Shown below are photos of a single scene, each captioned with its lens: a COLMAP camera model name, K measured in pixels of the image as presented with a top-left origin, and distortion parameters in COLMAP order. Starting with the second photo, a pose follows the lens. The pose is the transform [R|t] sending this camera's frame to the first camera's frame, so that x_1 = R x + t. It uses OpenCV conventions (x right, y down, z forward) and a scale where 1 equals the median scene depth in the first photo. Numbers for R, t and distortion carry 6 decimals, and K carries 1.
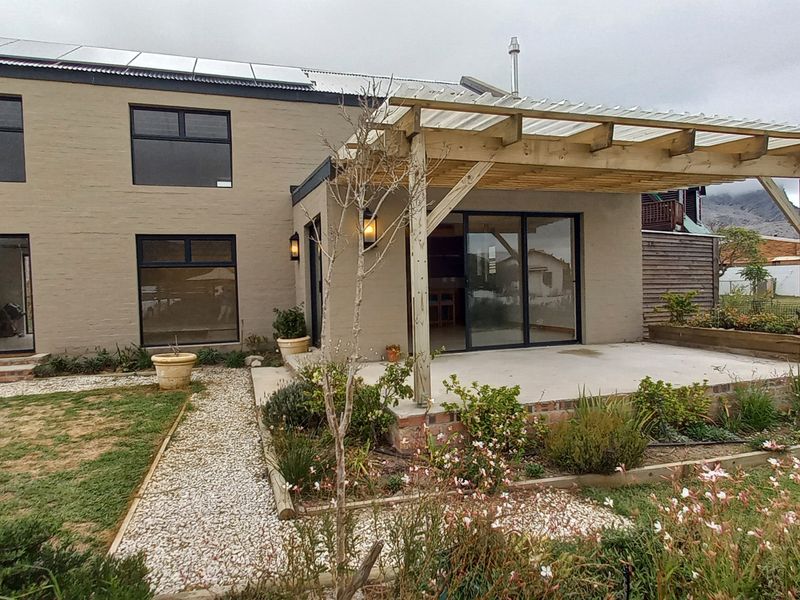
lens RADIAL K [[531.4, 0, 393.8], [0, 531.4, 296.6], [0, 0, 1]] dist [0.015551, 0.000073]
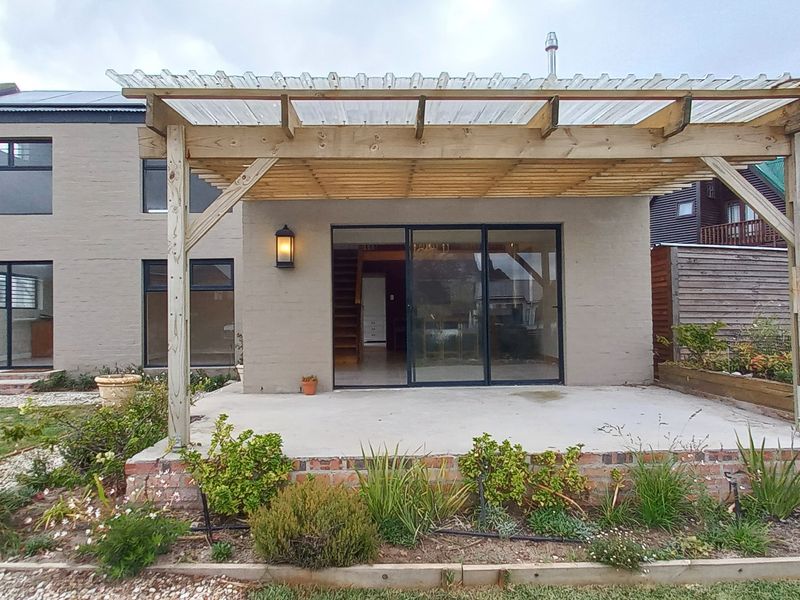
lens RADIAL K [[531.4, 0, 393.8], [0, 531.4, 296.6], [0, 0, 1]] dist [0.015551, 0.000073]
pose [[0.960641, 0.002691, -0.277781, 0.339978], [-0.017039, 0.998641, -0.049251, -0.000062], [0.277271, 0.052045, 0.959381, 0.154950]]
